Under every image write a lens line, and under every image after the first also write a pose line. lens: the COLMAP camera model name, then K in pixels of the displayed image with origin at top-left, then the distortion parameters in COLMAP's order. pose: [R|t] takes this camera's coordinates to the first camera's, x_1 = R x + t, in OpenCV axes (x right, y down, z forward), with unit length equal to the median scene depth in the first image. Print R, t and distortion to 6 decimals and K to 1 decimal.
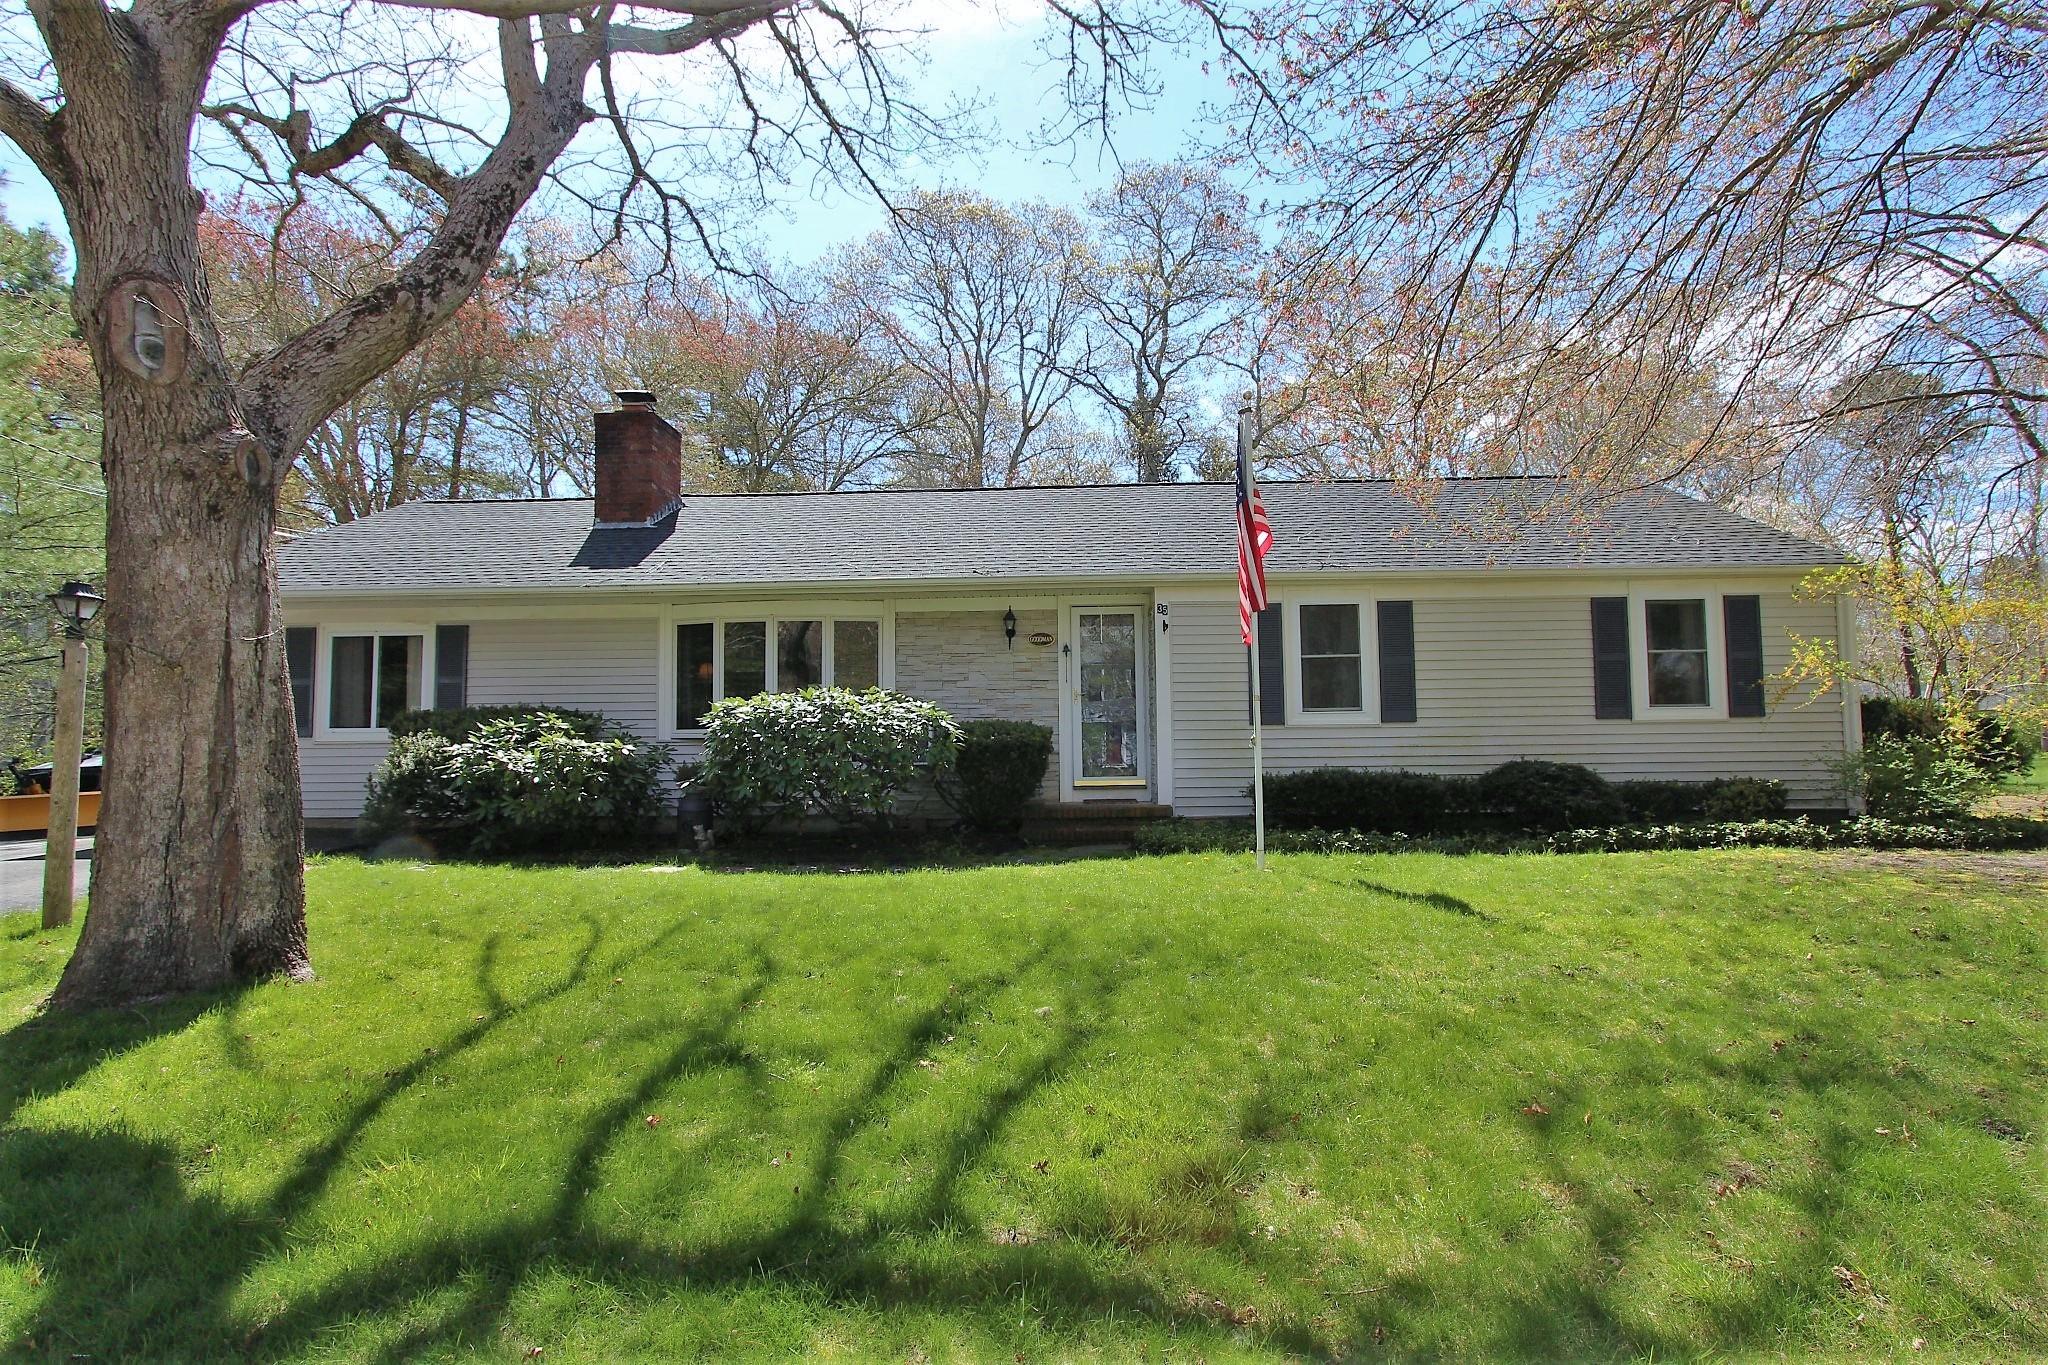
lens RADIAL K [[959.7, 0, 1025.9], [0, 959.7, 679.9], [0, 0, 1]] dist [-0.018825, 0.003560]
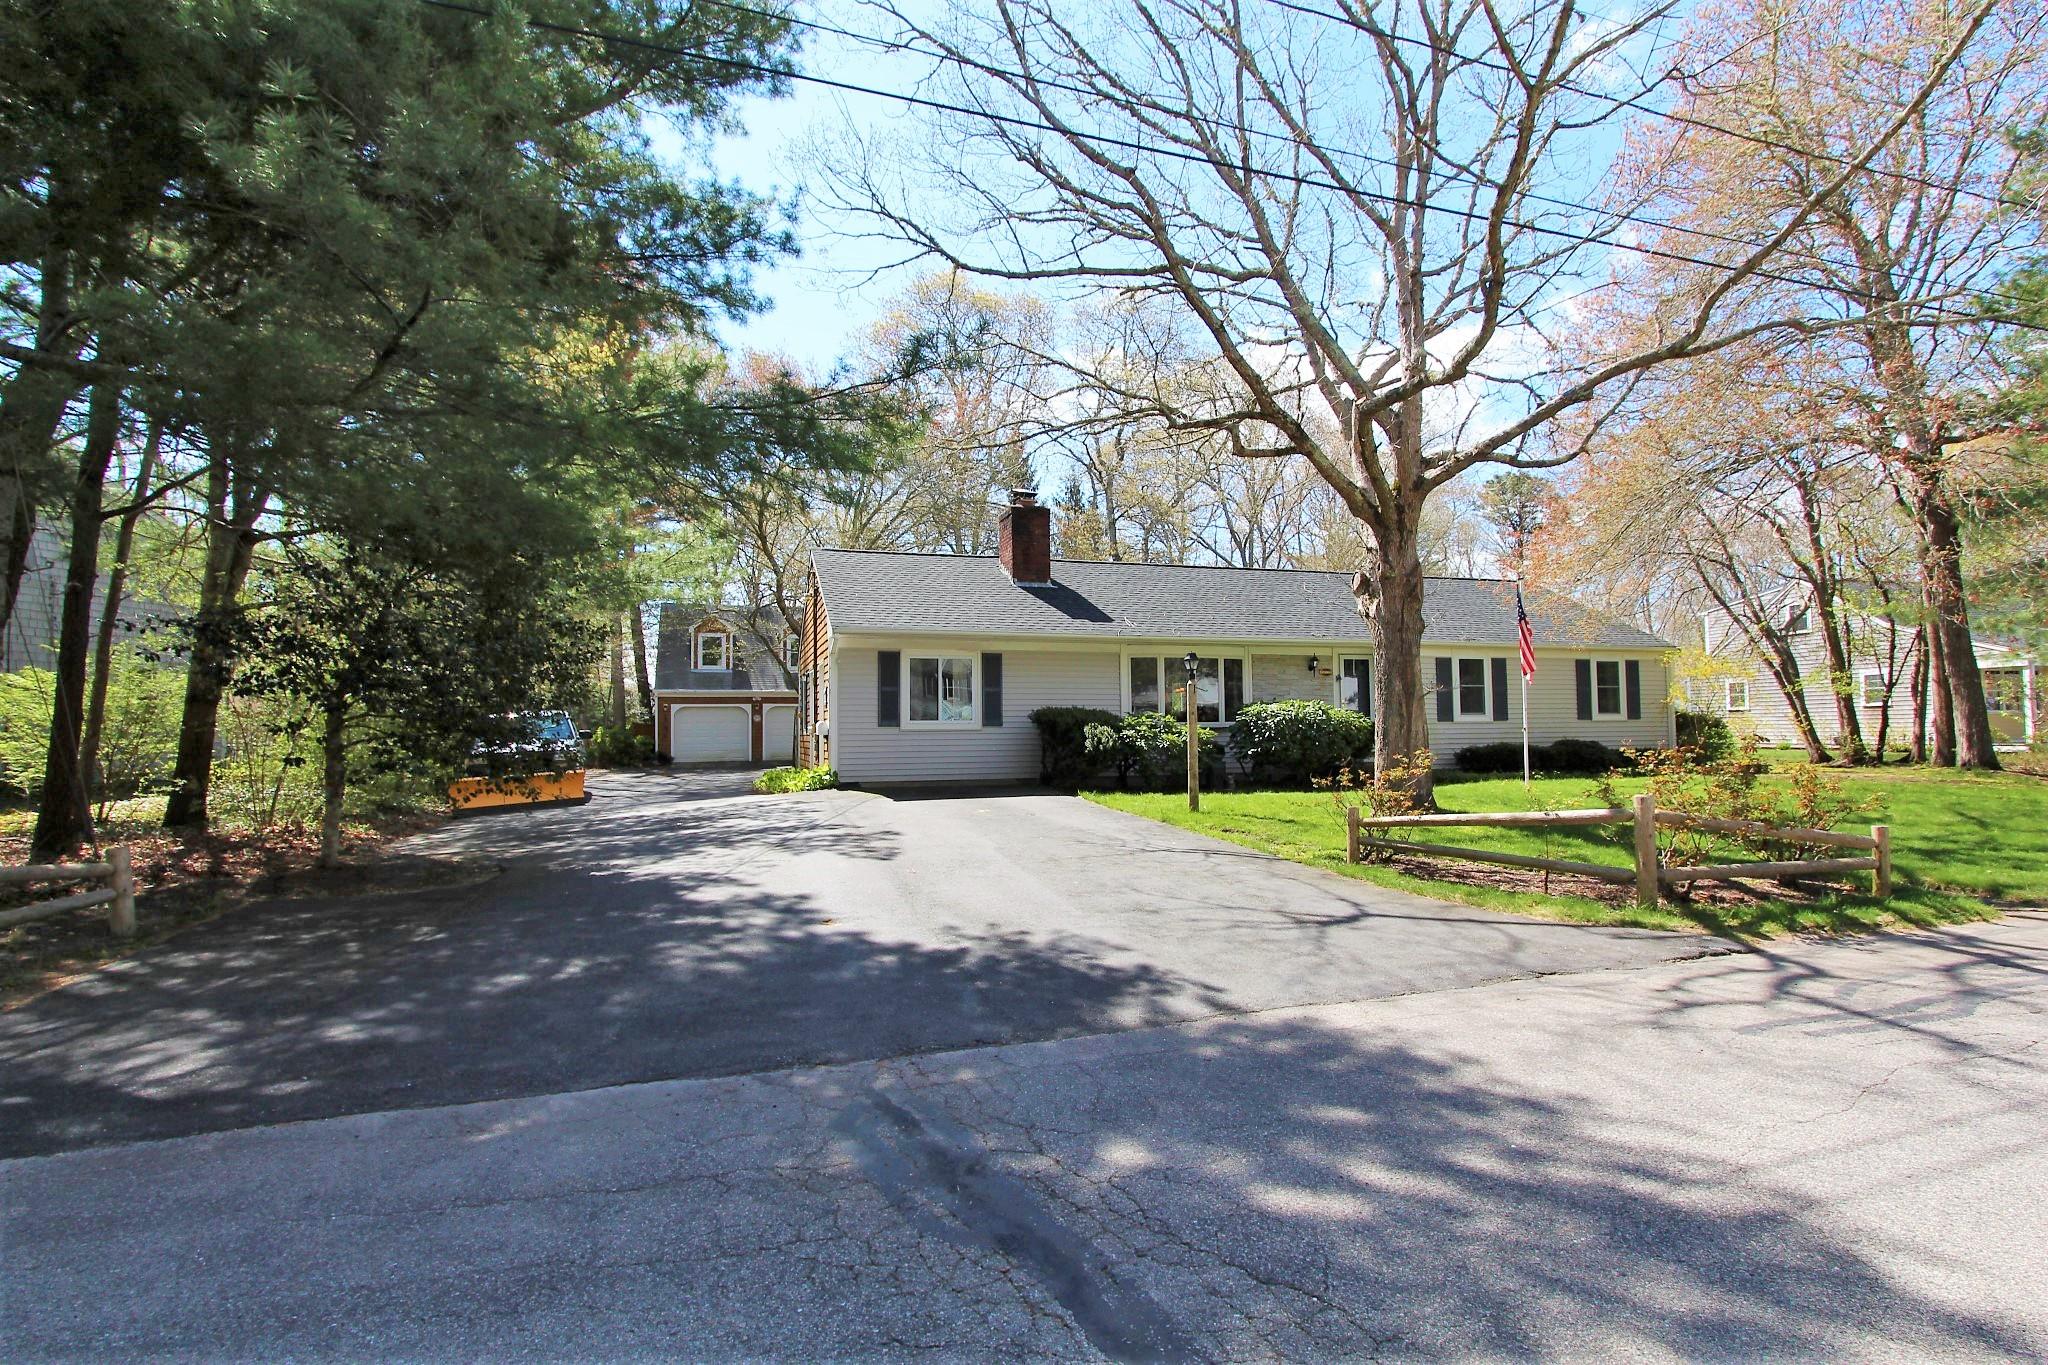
lens RADIAL K [[959.7, 0, 1020.3], [0, 959.7, 681.4], [0, 0, 1]] dist [-0.018825, 0.003560]
pose [[0.942576, 0.021775, 0.333282, -1.143859], [-0.019171, 0.999755, -0.011099, 0.003420], [-0.333442, 0.004072, 0.942762, -0.475238]]
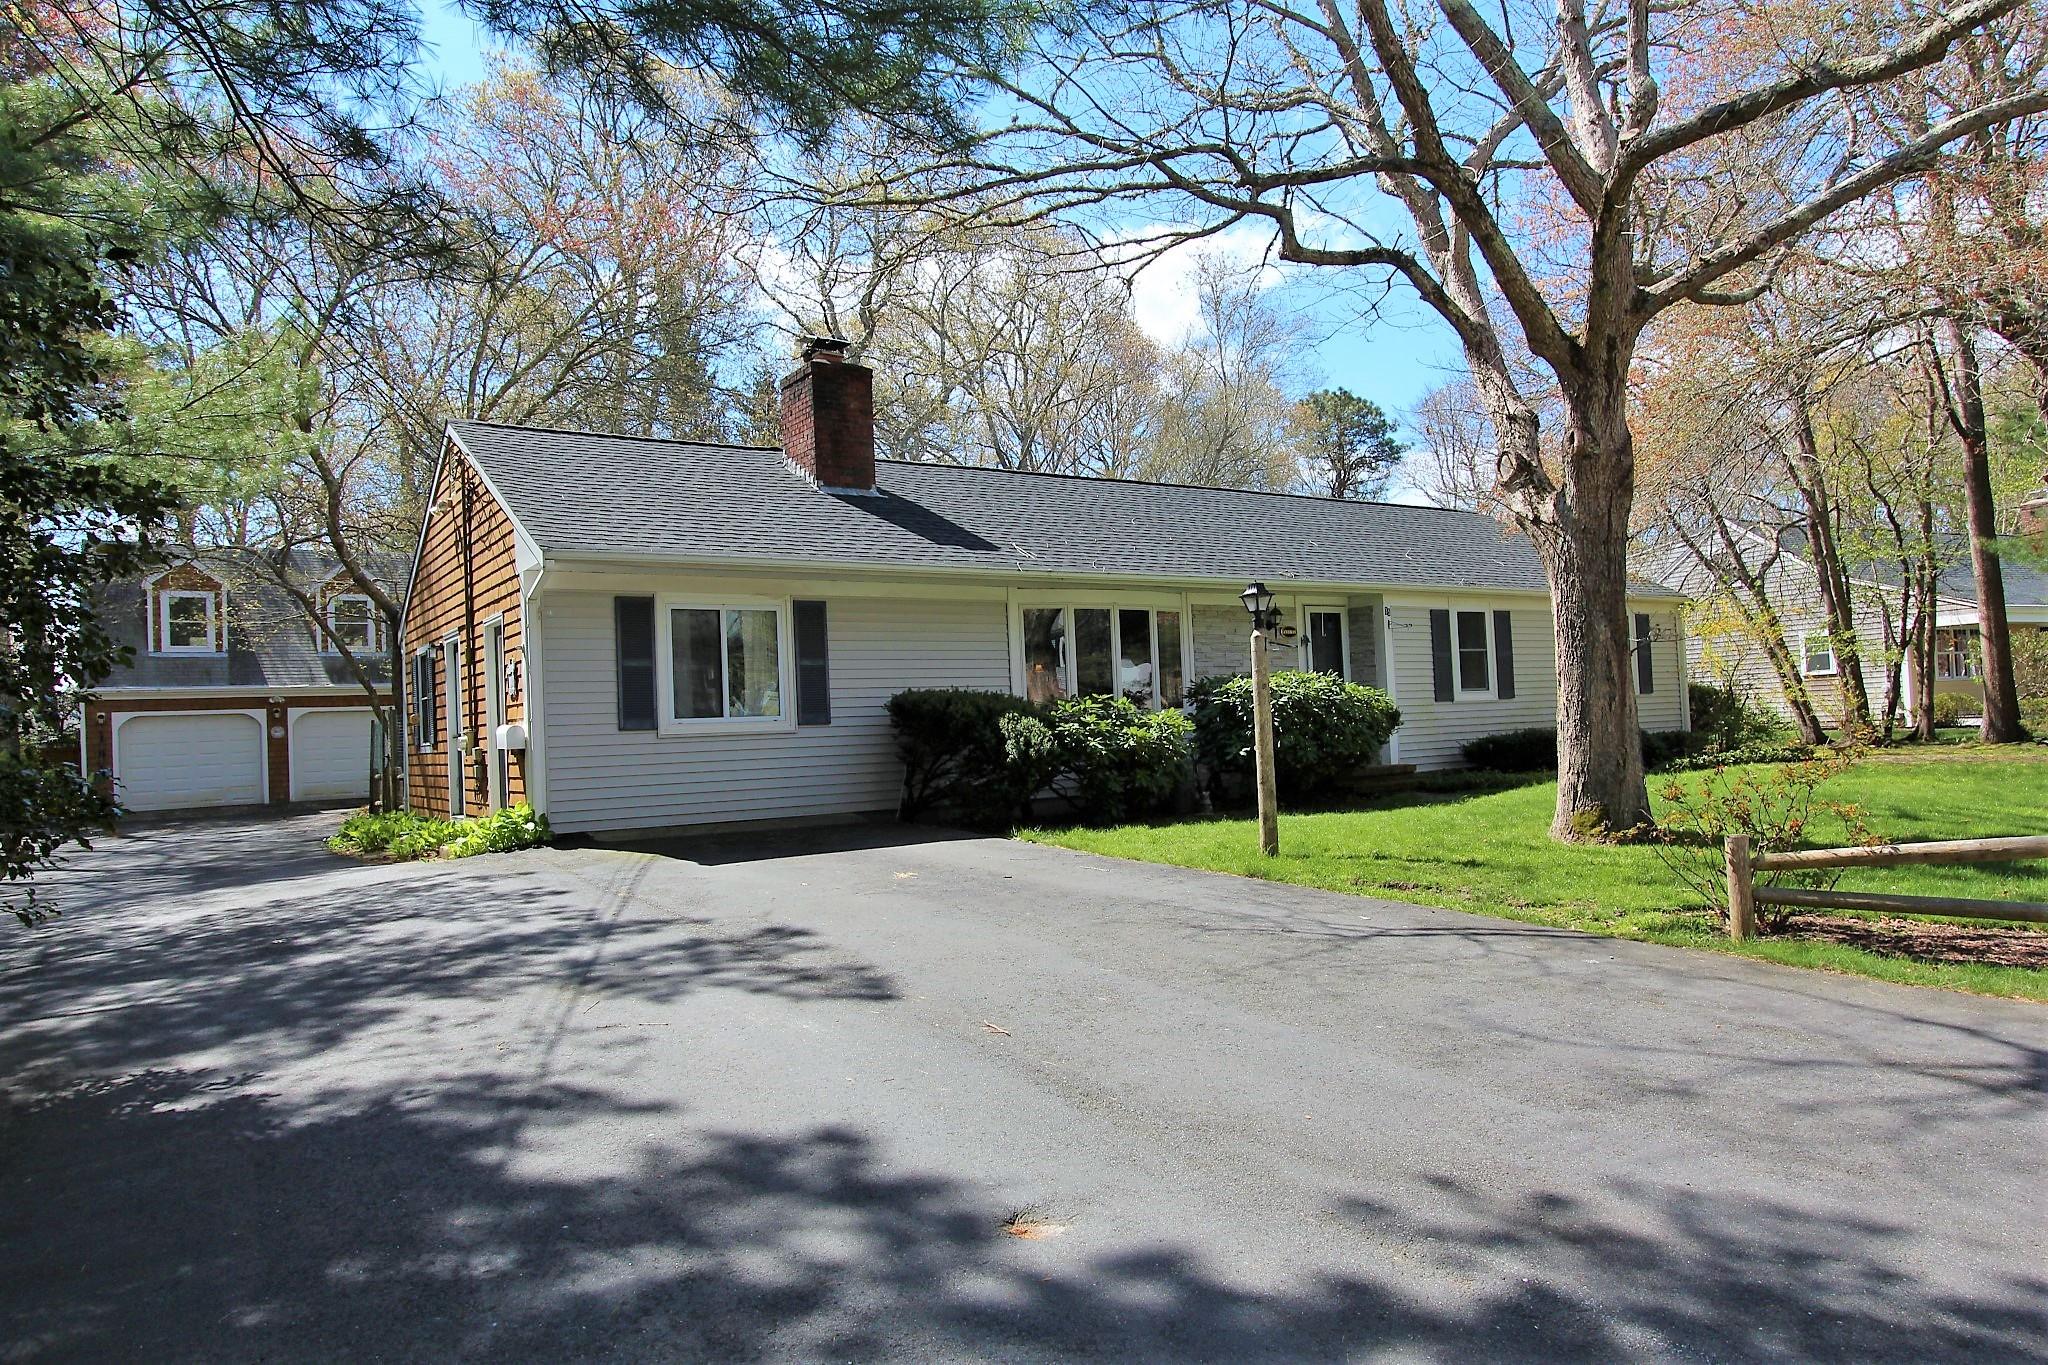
lens RADIAL K [[1315.4, 0, 1032.2], [0, 1315.4, 684.5], [0, 0, 1]] dist [-0.005532, -0.002054]
pose [[0.809971, 0.000171, 0.586470, -1.234649], [0.001680, 0.999995, -0.002611, 0.025455], [-0.586468, 0.003100, 0.809967, -0.112920]]
